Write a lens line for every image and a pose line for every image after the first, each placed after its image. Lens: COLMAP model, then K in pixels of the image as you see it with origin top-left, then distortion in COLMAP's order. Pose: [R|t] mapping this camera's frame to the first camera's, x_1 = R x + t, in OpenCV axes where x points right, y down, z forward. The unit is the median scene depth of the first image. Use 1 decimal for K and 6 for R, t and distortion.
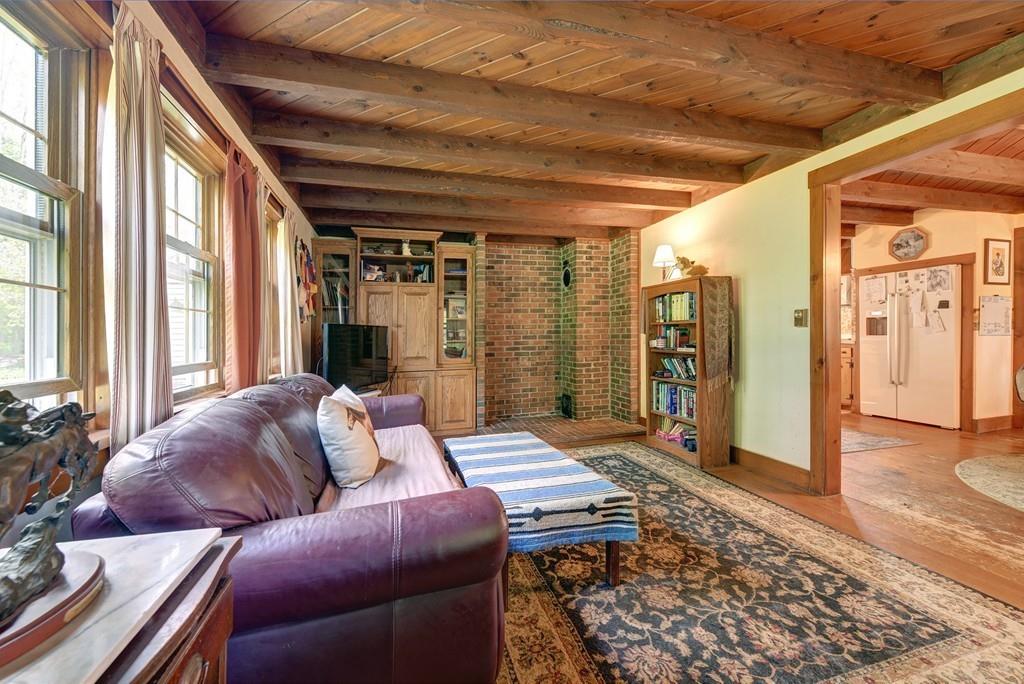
lens RADIAL K [[413.4, 0, 511.7], [0, 413.4, 344.3], [0, 0, 1]] dist [-0.003846, -0.001402]
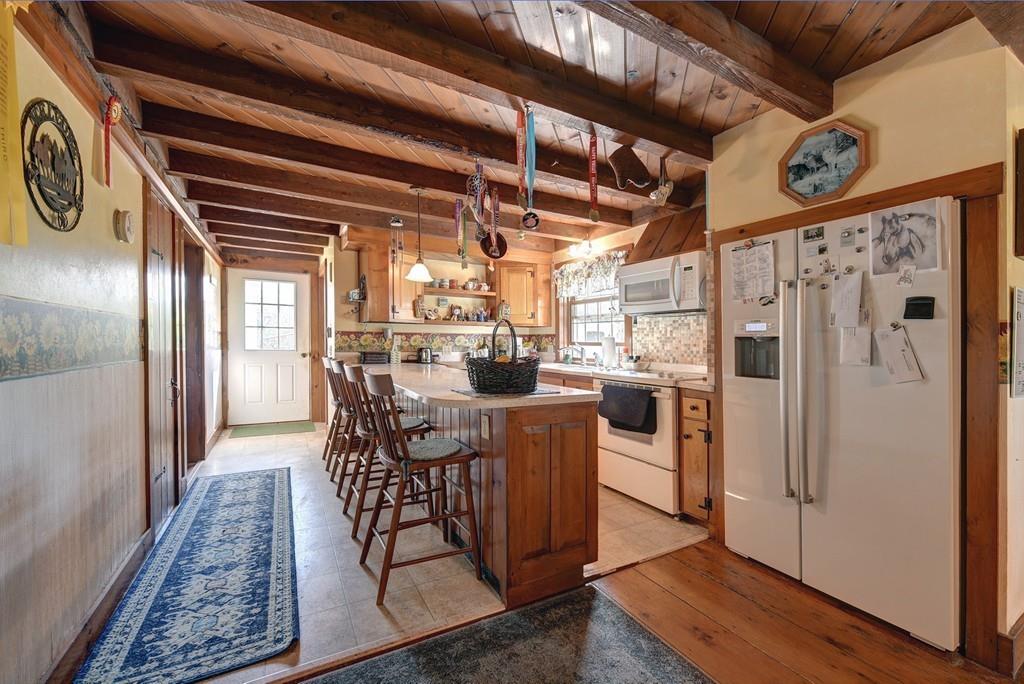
lens RADIAL K [[413.4, 0, 511.4], [0, 413.4, 335.3], [0, 0, 1]] dist [-0.003846, -0.001402]
pose [[0.973325, 0.011234, 0.229155, 0.569468], [-0.005312, 0.999636, -0.026441, -0.056843], [-0.229369, 0.024518, 0.973031, 0.675734]]
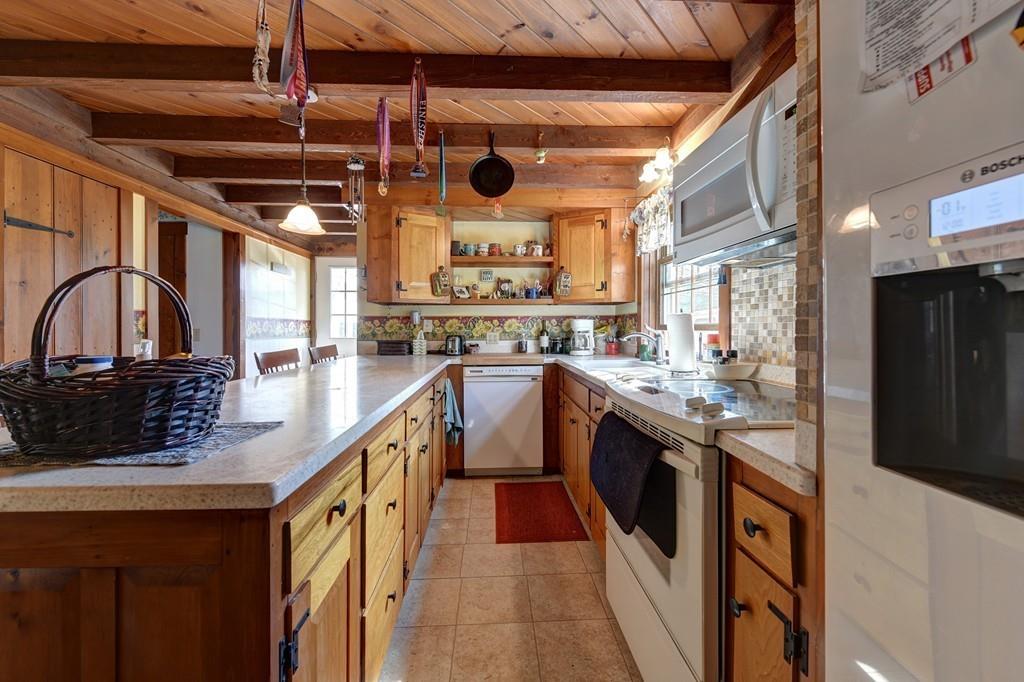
lens RADIAL K [[413.4, 0, 516.1], [0, 413.4, 332.3], [0, 0, 1]] dist [-0.003846, -0.001402]
pose [[0.975931, -0.002122, -0.218071, 0.872523], [0.001687, 0.999996, -0.002180, -0.055834], [0.218075, 0.001759, 0.975930, 0.970219]]
